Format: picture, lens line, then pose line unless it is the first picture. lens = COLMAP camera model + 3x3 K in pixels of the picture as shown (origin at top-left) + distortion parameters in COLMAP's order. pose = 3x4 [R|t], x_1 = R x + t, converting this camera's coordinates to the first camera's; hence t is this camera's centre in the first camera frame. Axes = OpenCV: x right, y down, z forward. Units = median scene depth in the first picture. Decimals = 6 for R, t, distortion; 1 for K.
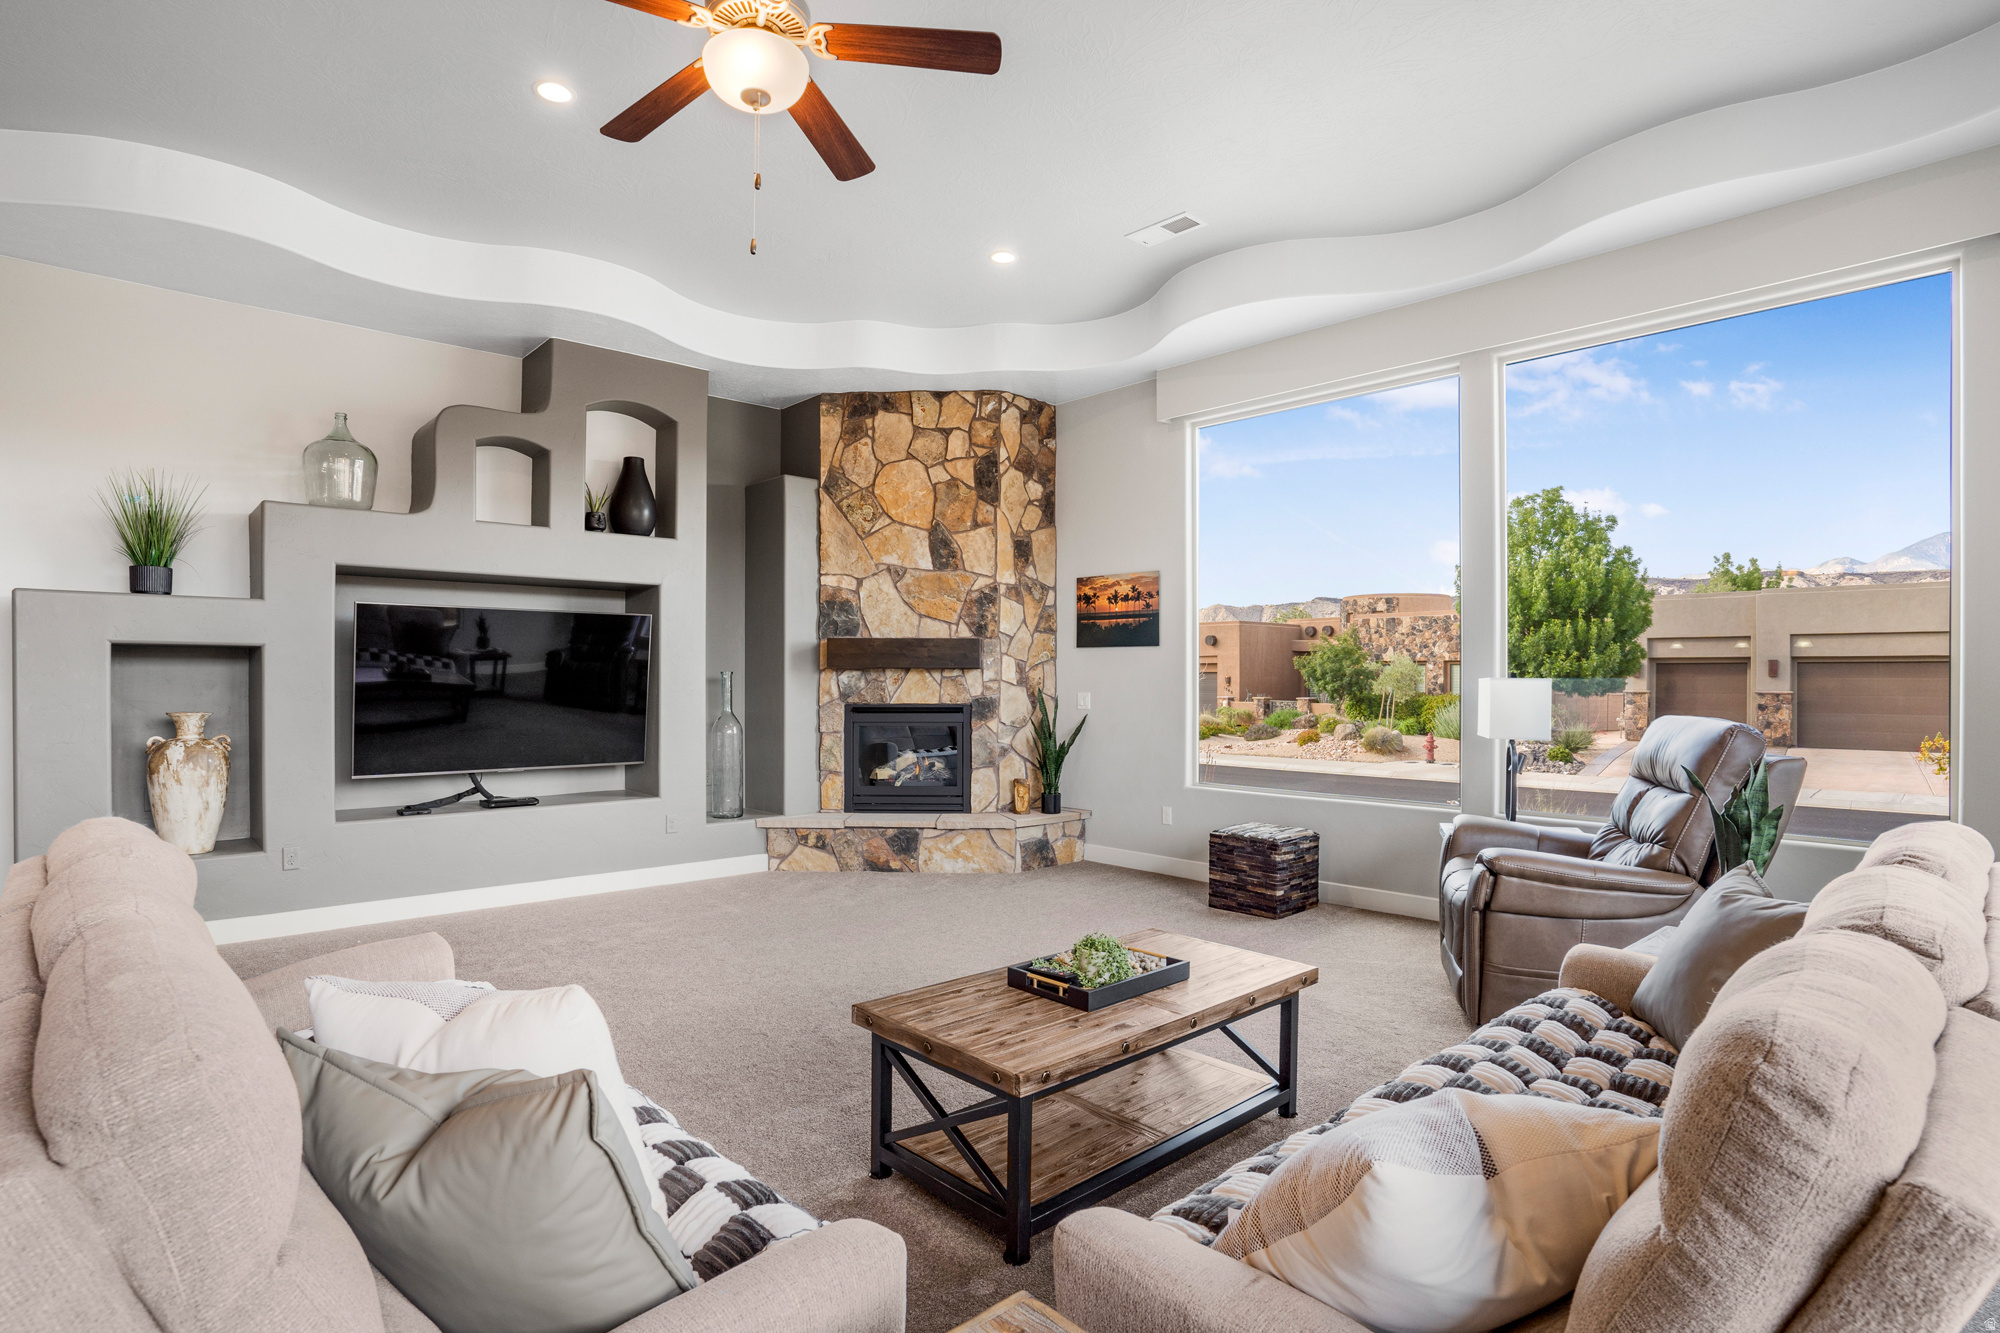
lens RADIAL K [[1011.0, 0, 993.8], [0, 1011.0, 678.4], [0, 0, 1]] dist [-0.076222, 0.033398]
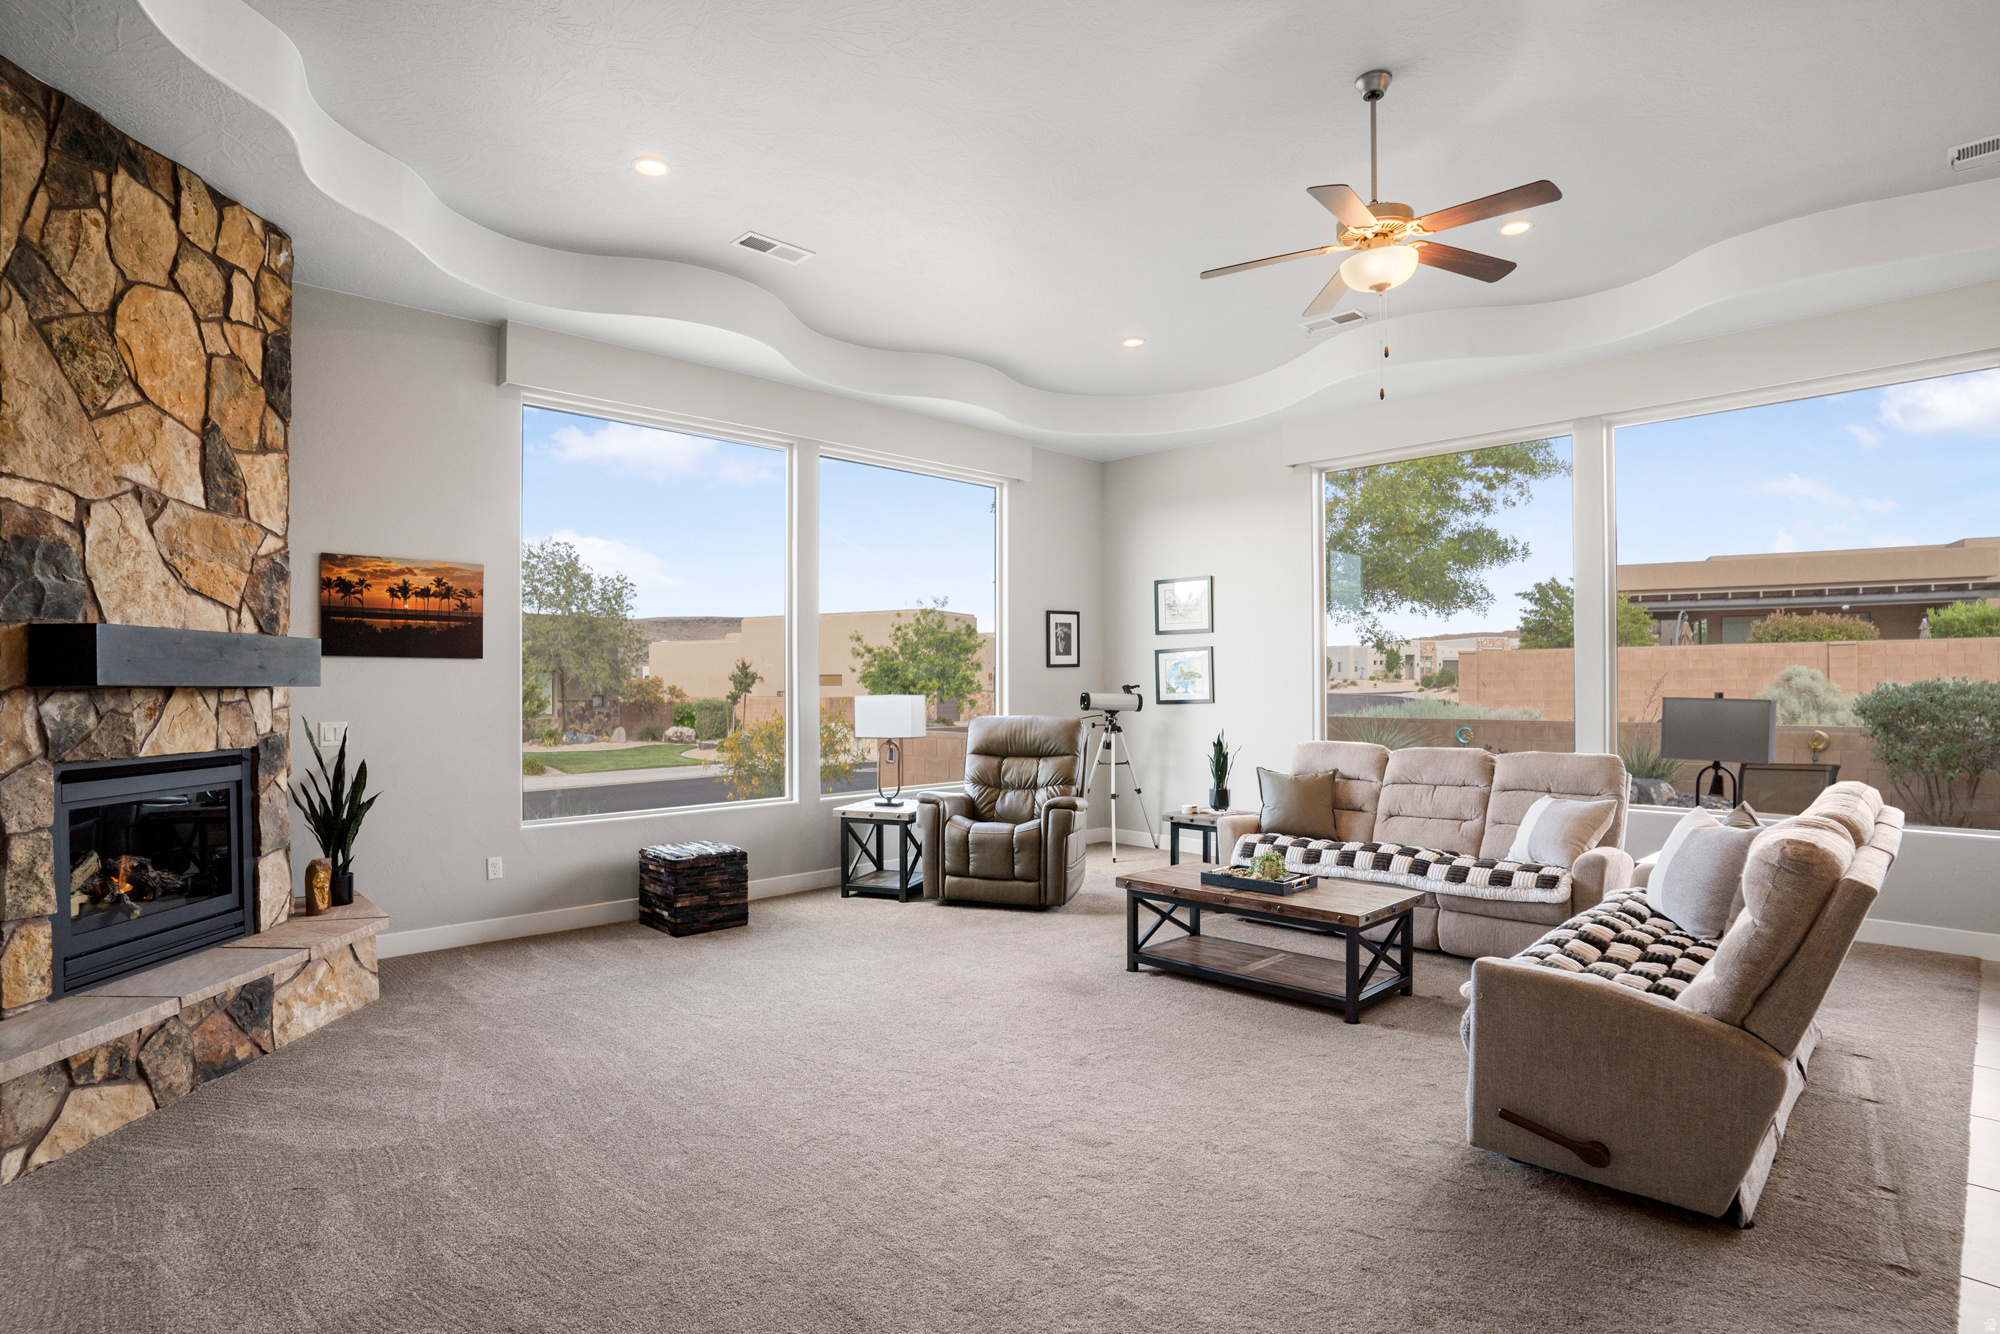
lens RADIAL K [[1011.0, 0, 993.8], [0, 1011.0, 678.9], [0, 0, 1]] dist [-0.076222, 0.033398]
pose [[-0.023179, 0.004428, 0.999722, -0.601166], [0.004465, 0.999981, -0.004326, -0.010382], [-0.999721, 0.004363, -0.023198, 0.582347]]
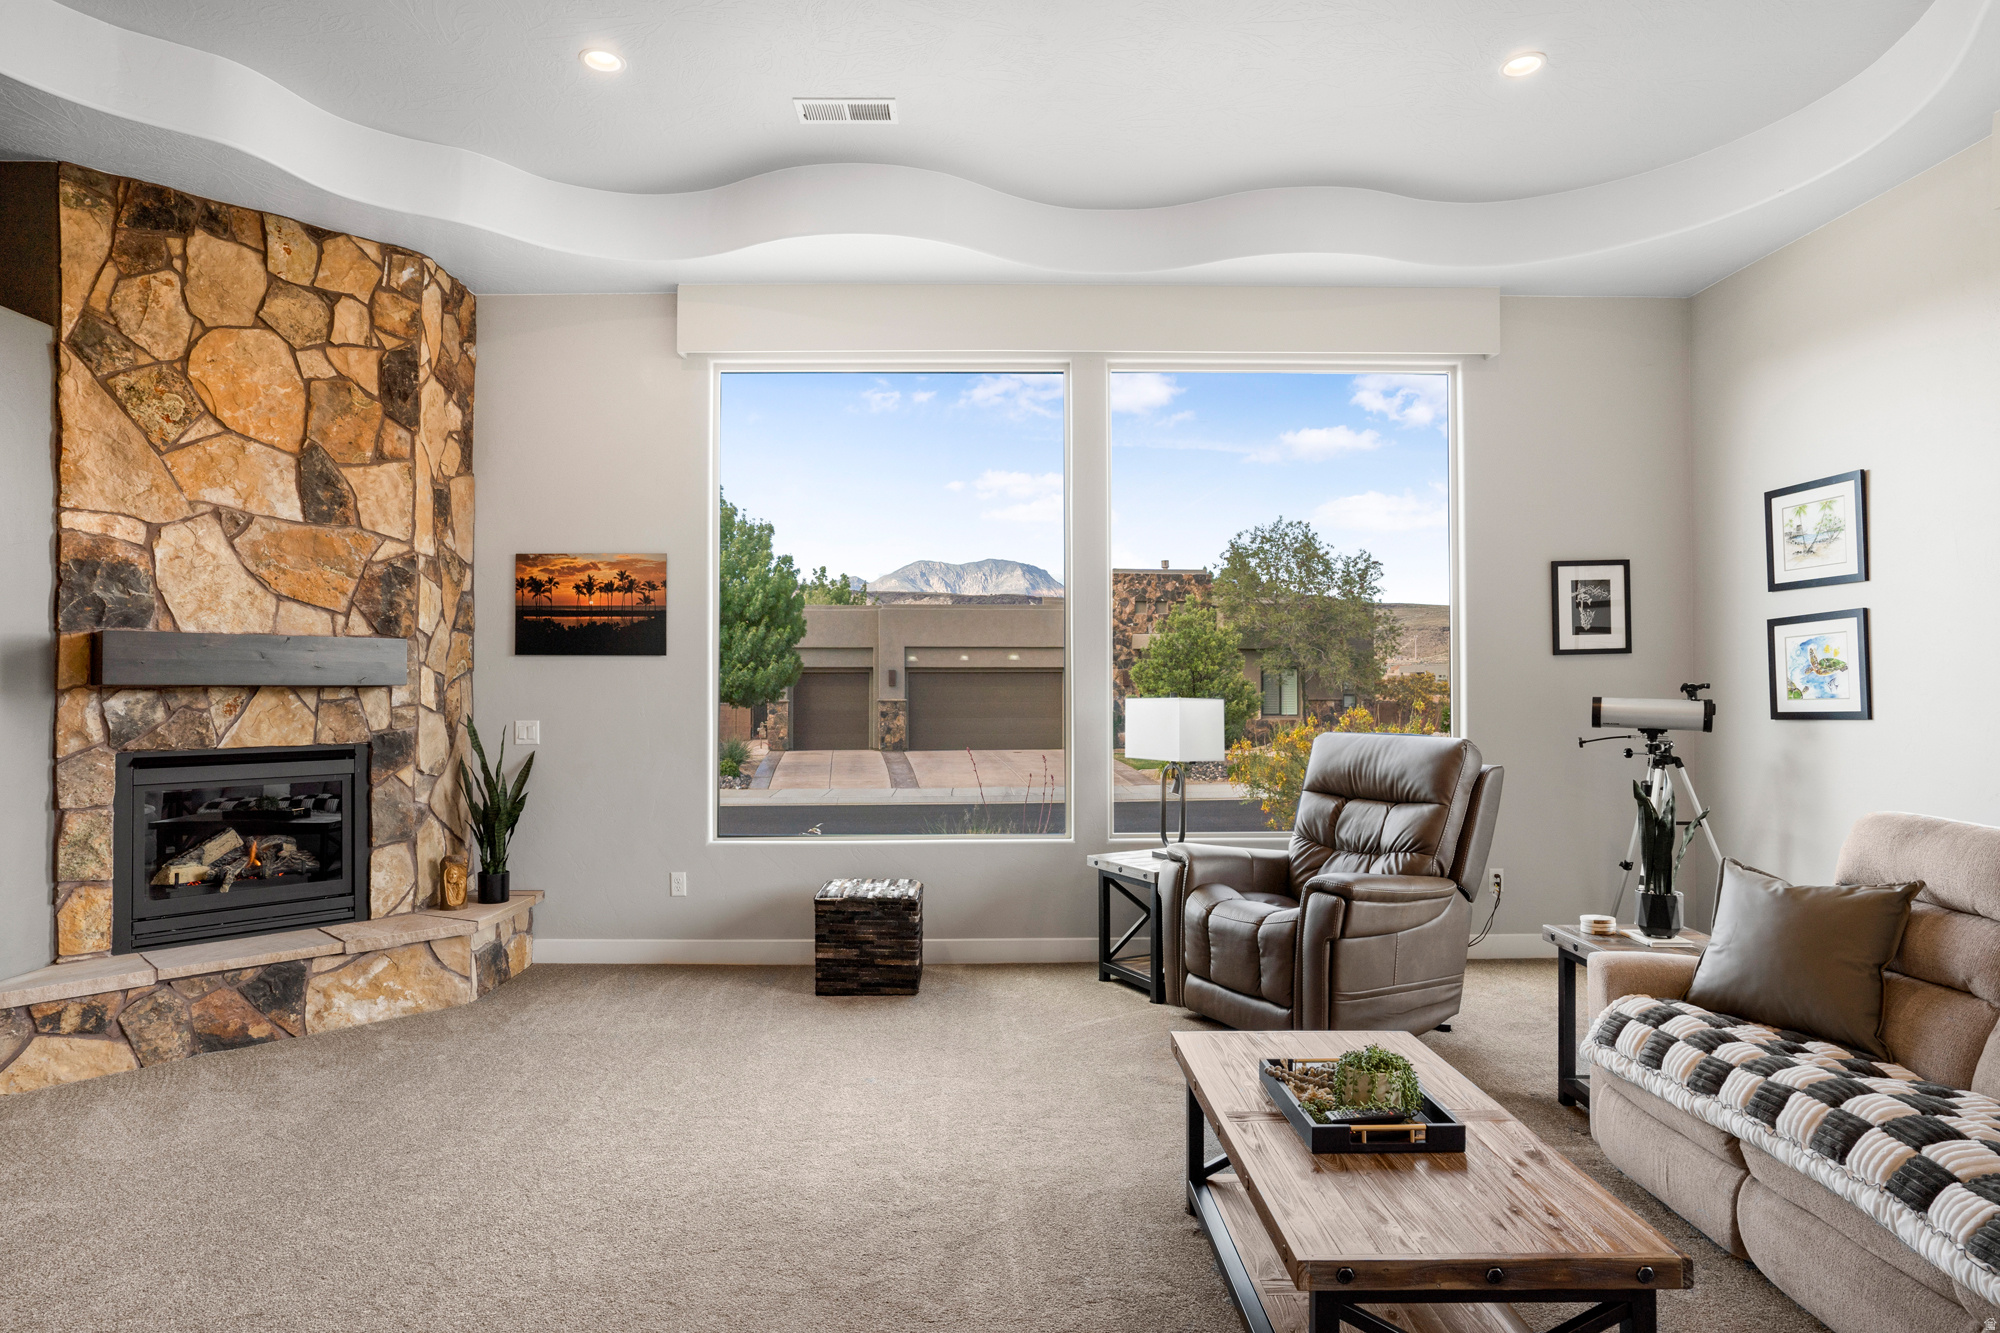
lens RADIAL K [[1154.8, 0, 993.0], [0, 1154.8, 663.6], [0, 0, 1]] dist [-0.060536, 0.052526]
pose [[0.667916, 0.010638, 0.744161, -0.287809], [0.004346, 0.999825, -0.018193, -0.009325], [-0.744224, 0.015385, 0.667753, 0.246256]]
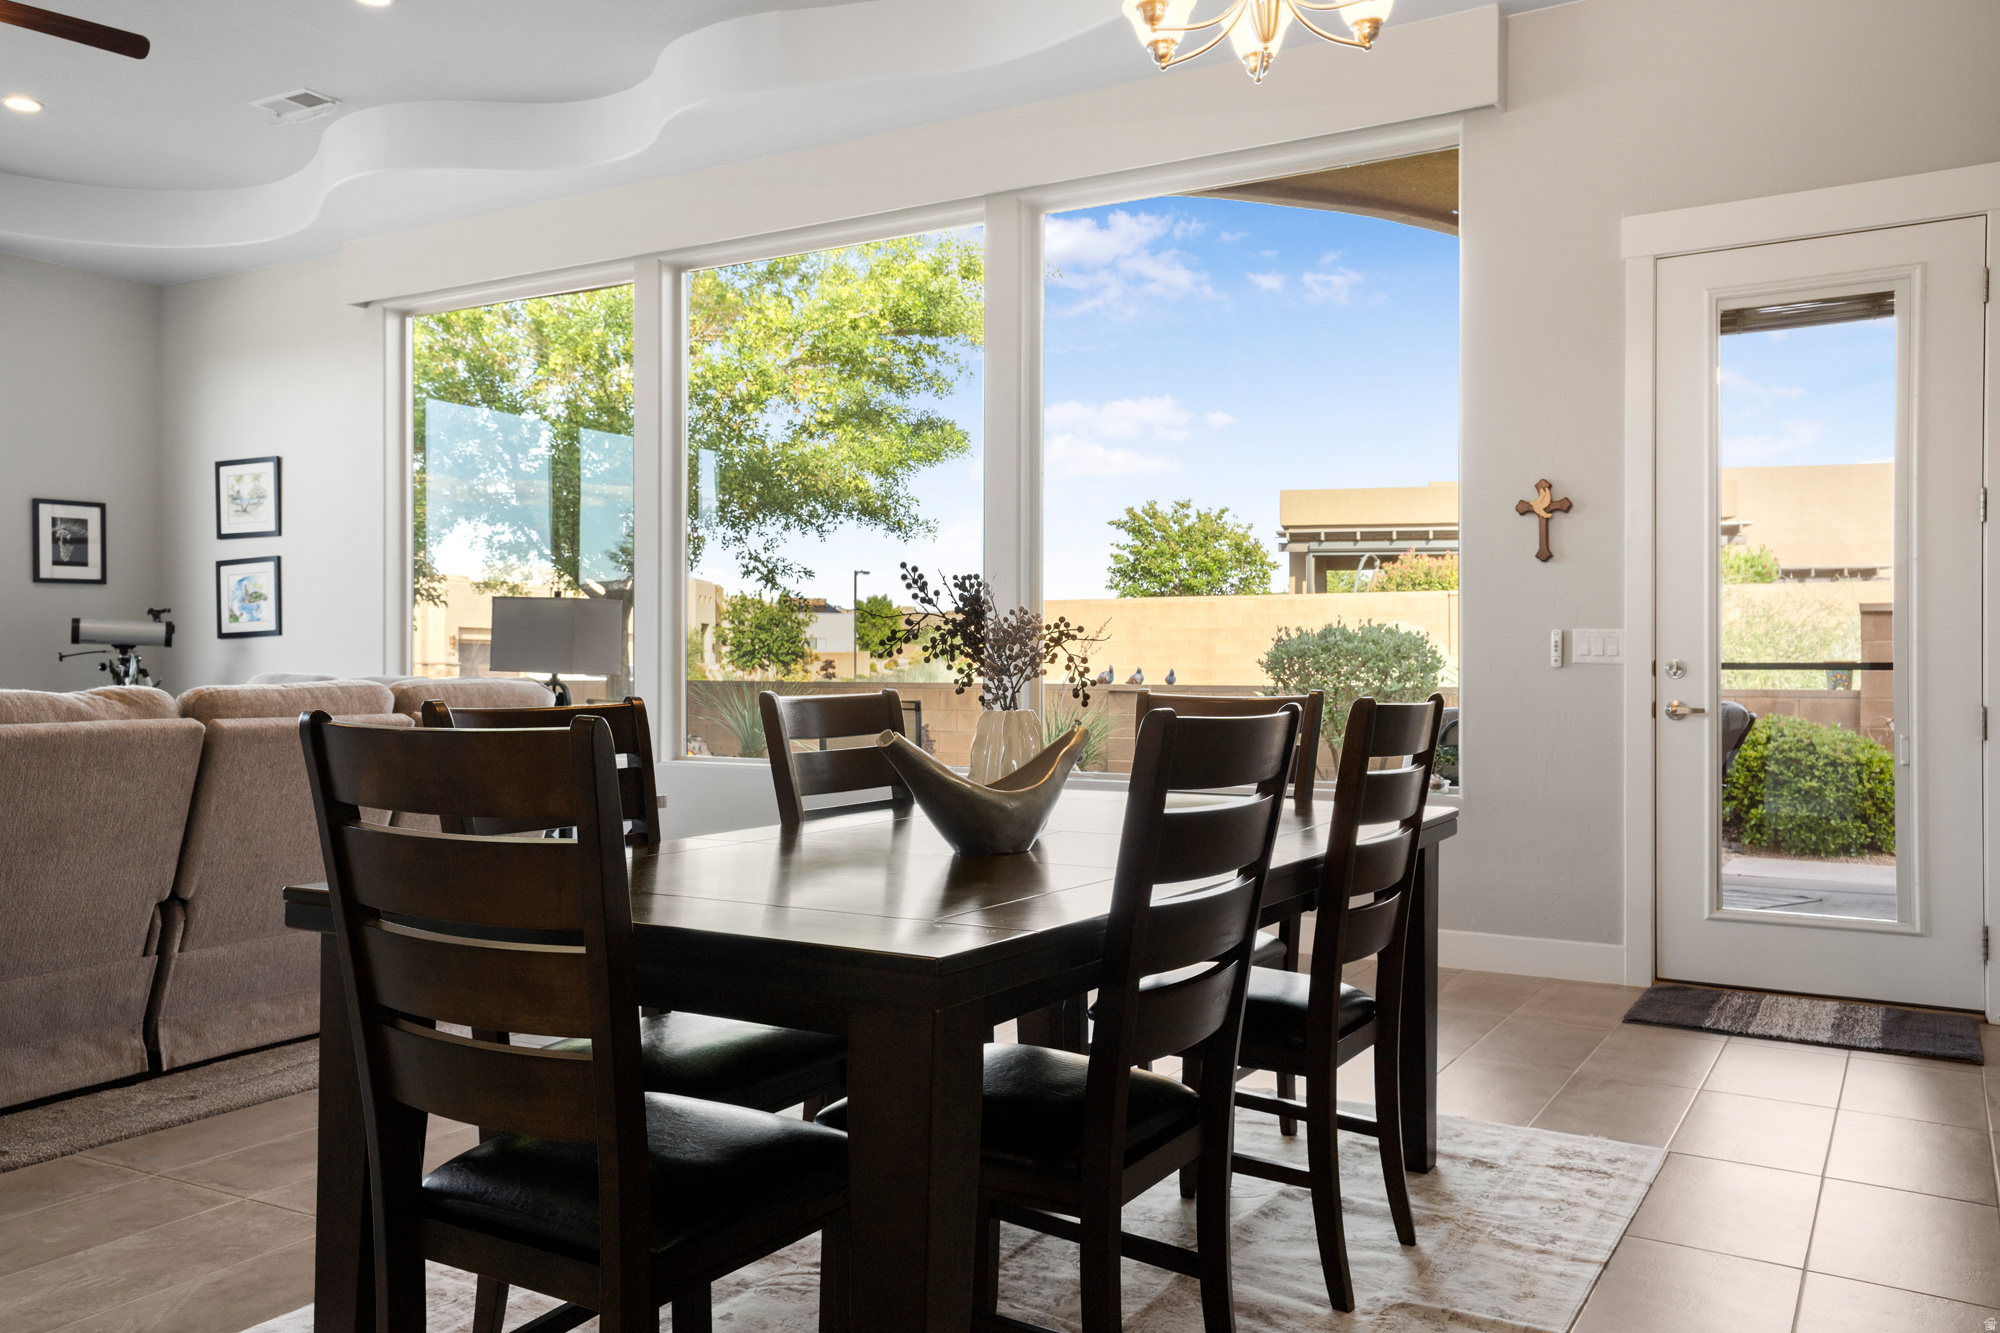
lens RADIAL K [[1573.2, 0, 1000.0], [0, 1573.2, 666.5], [0, 0, 1]] dist [-0.002380, 0.040470]
pose [[-0.295236, -0.002384, 0.955421, -0.847114], [-0.000279, 0.999997, 0.002410, 0.035066], [-0.955424, 0.000445, -0.295236, 0.128318]]
